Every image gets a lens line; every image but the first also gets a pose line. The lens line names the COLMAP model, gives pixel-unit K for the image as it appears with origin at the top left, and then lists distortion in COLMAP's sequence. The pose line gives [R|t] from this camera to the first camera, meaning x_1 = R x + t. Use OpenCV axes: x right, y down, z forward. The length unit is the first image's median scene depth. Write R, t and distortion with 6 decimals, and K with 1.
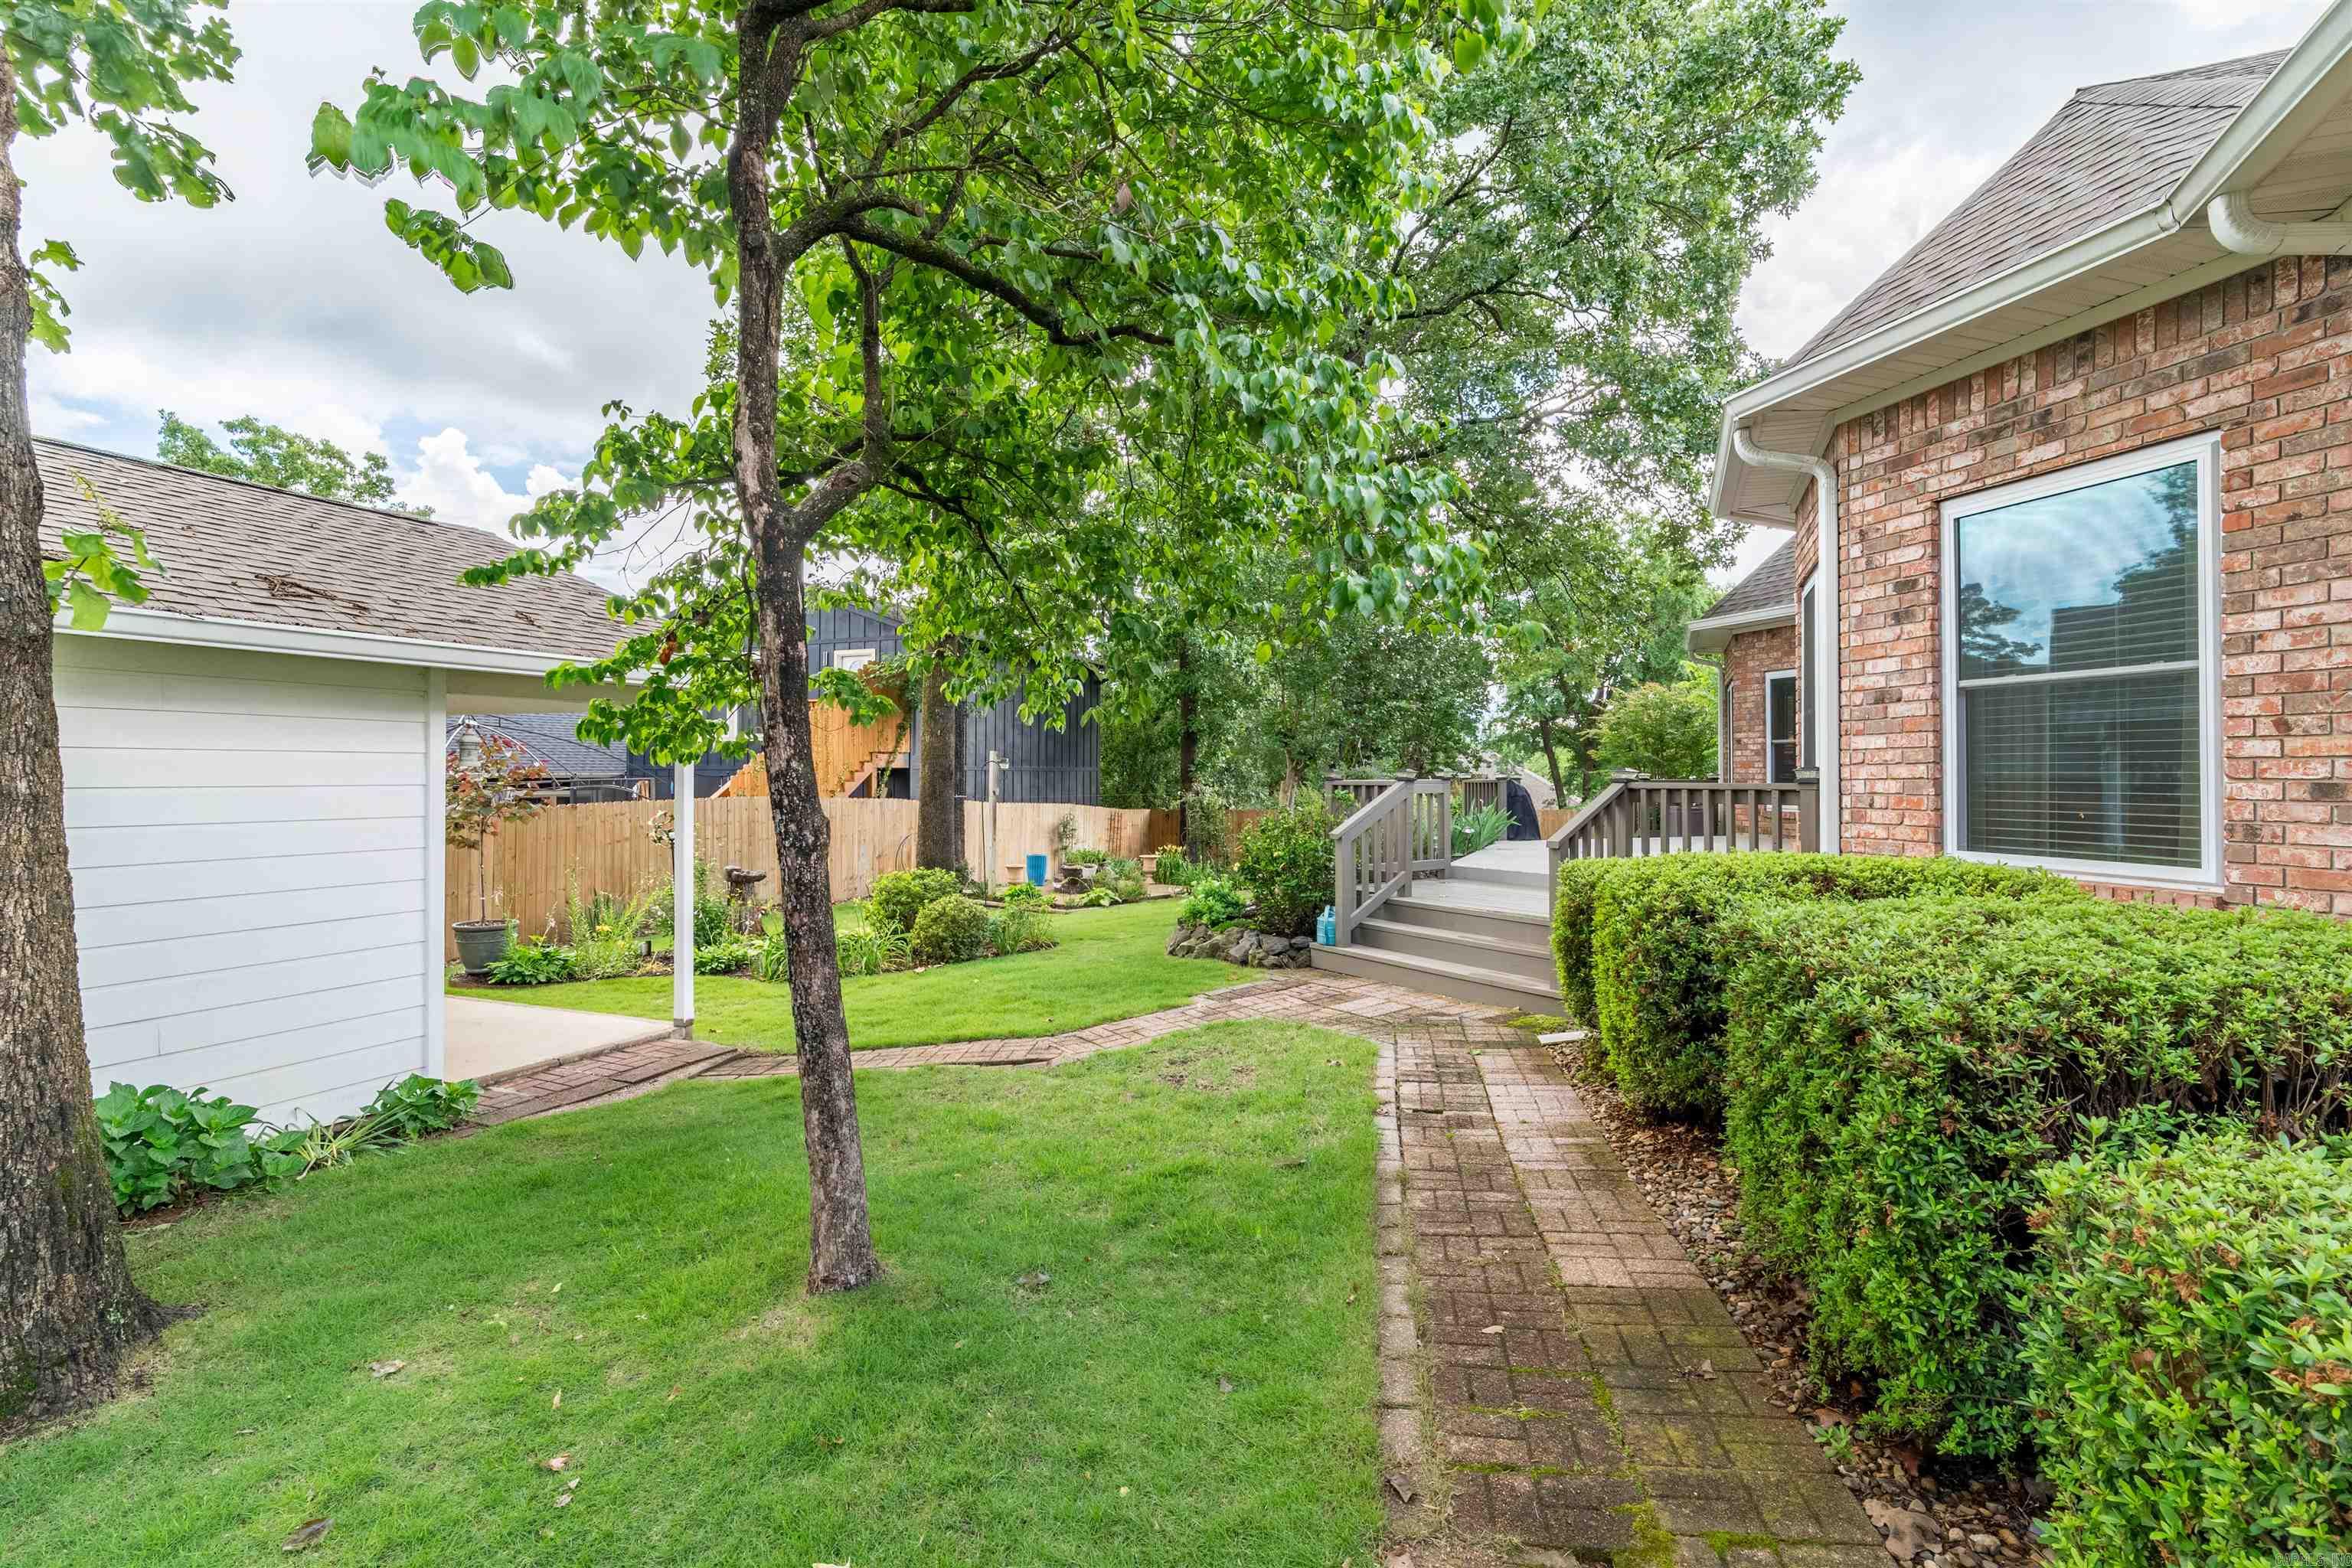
lens RADIAL K [[1070.8, 0, 1191.9], [0, 1070.8, 773.5], [0, 0, 1]] dist [-0.004204, 0.000407]
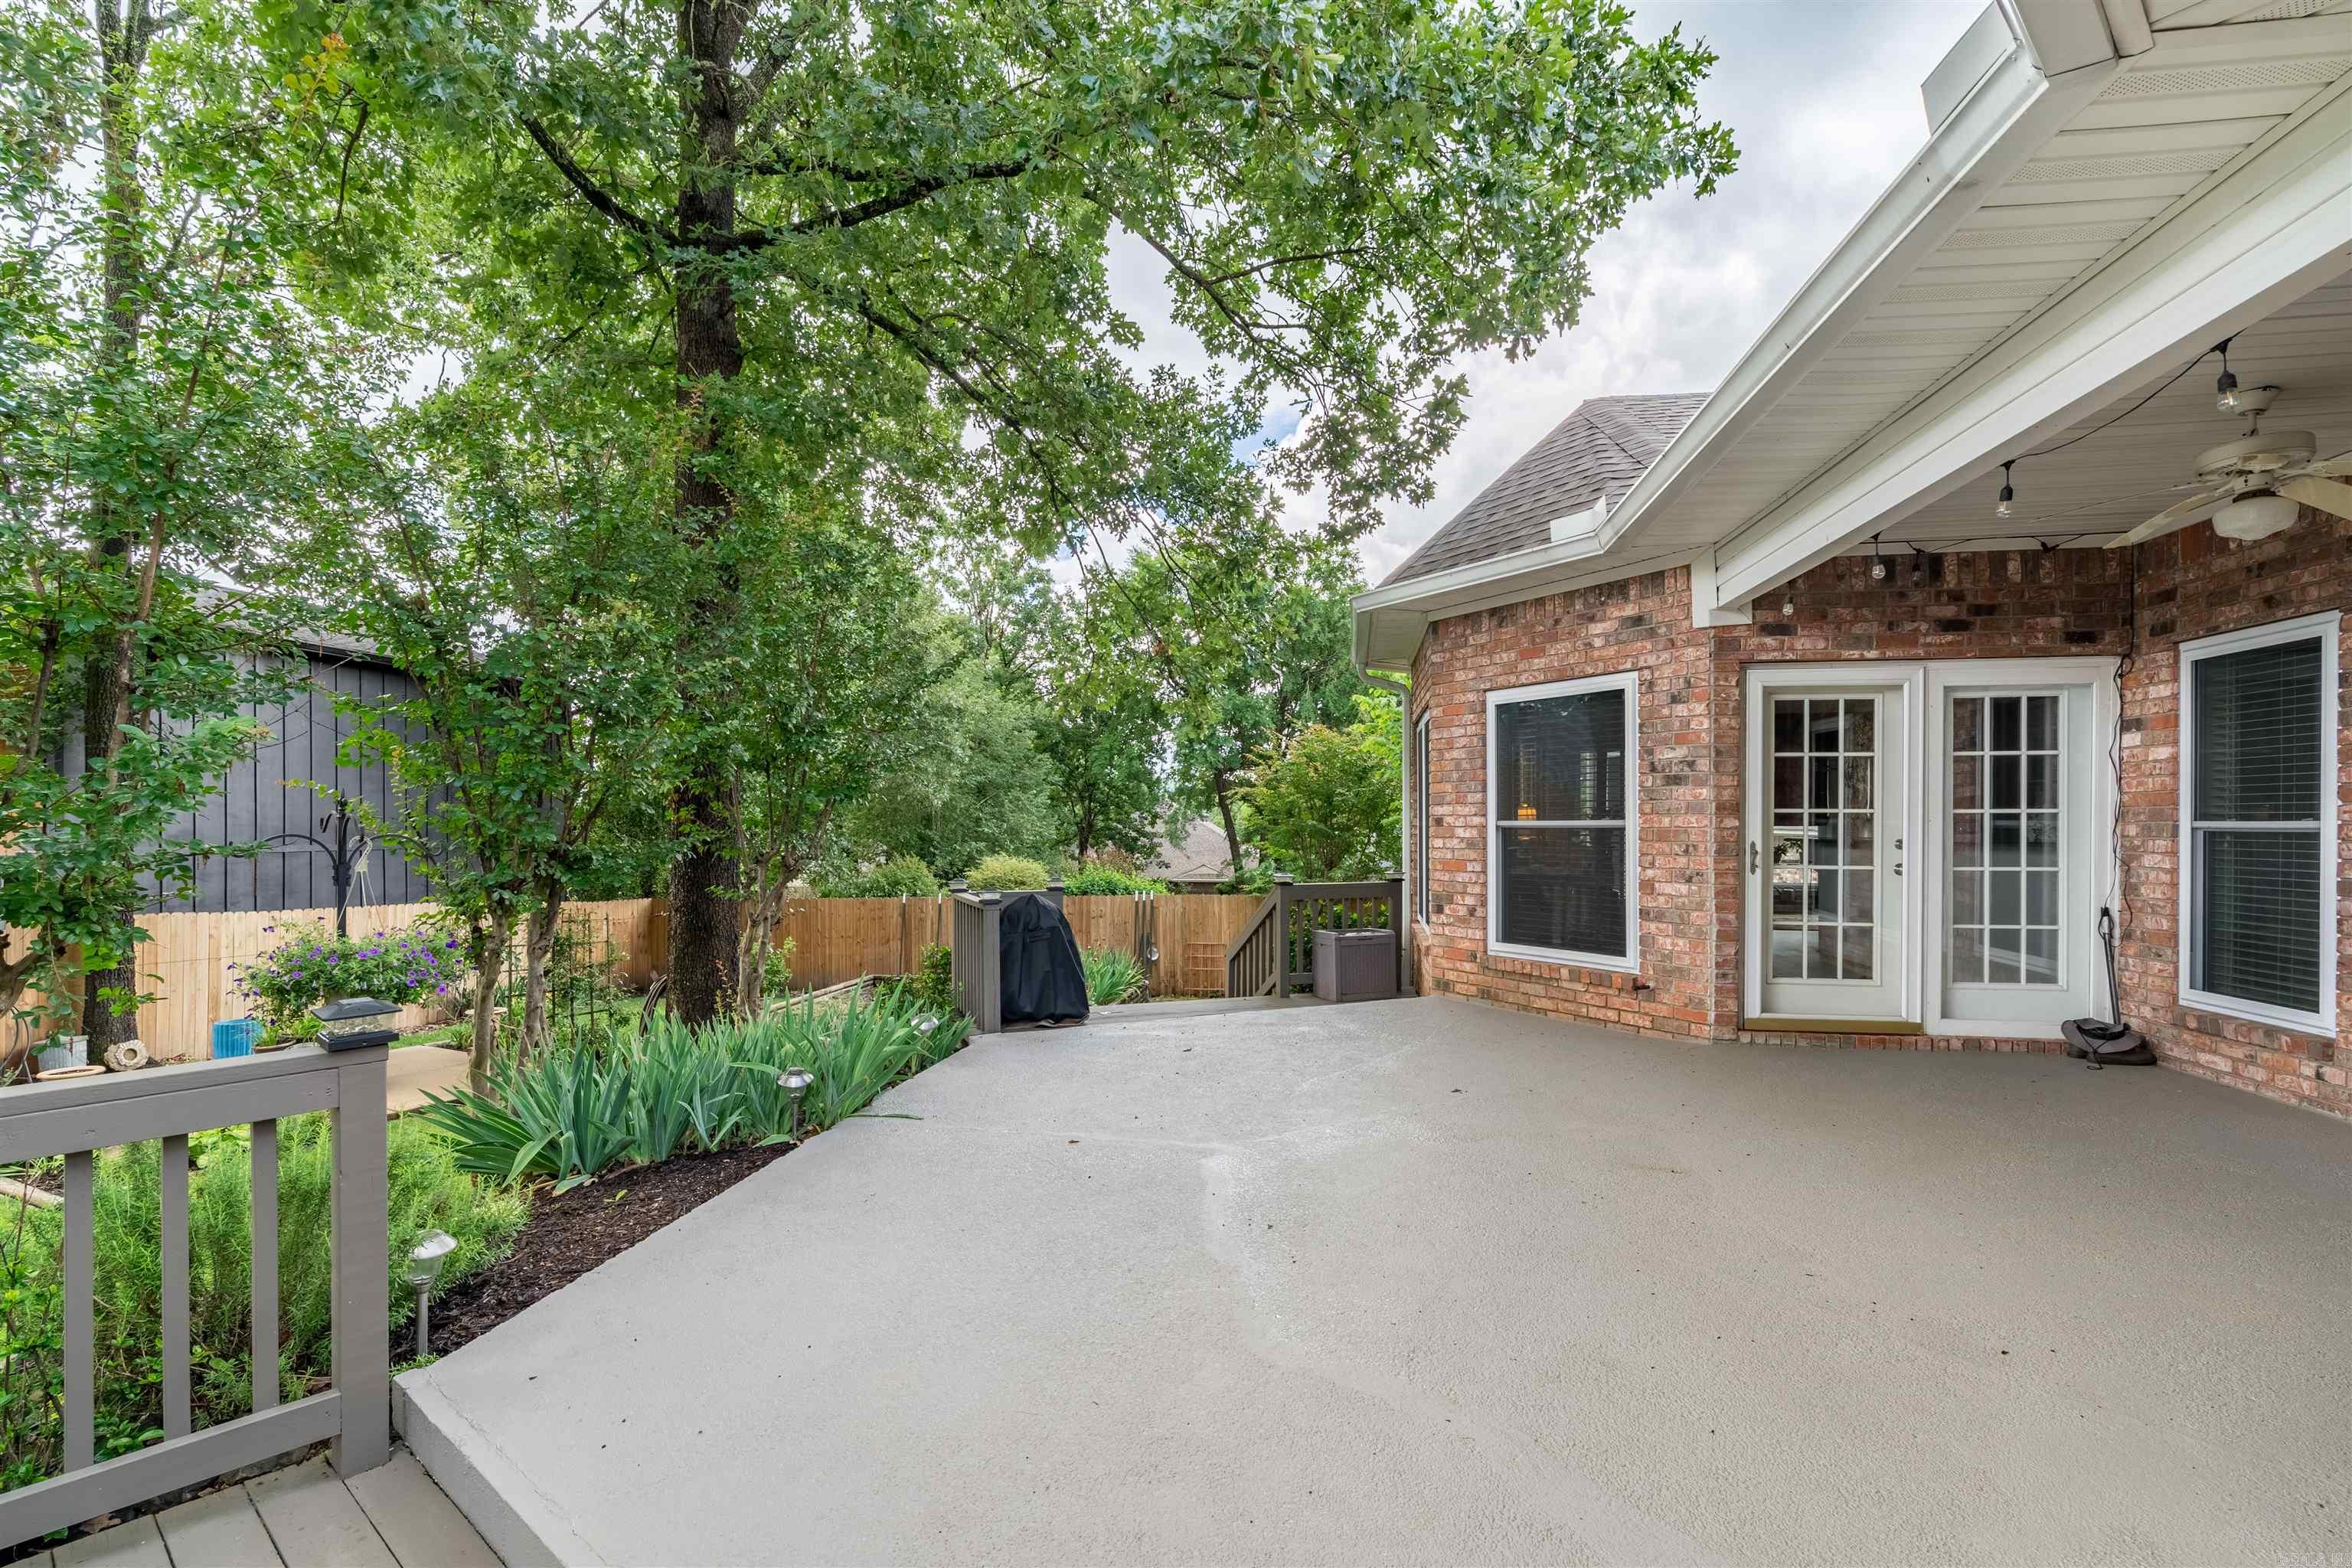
lens RADIAL K [[1070.8, 0, 1180.3], [0, 1070.8, 828.8], [0, 0, 1]] dist [-0.004204, 0.000407]
pose [[0.968380, -0.003535, 0.249453, 0.203057], [0.001950, 0.999976, 0.006600, -0.024258], [-0.249471, -0.005905, 0.968364, 0.413033]]
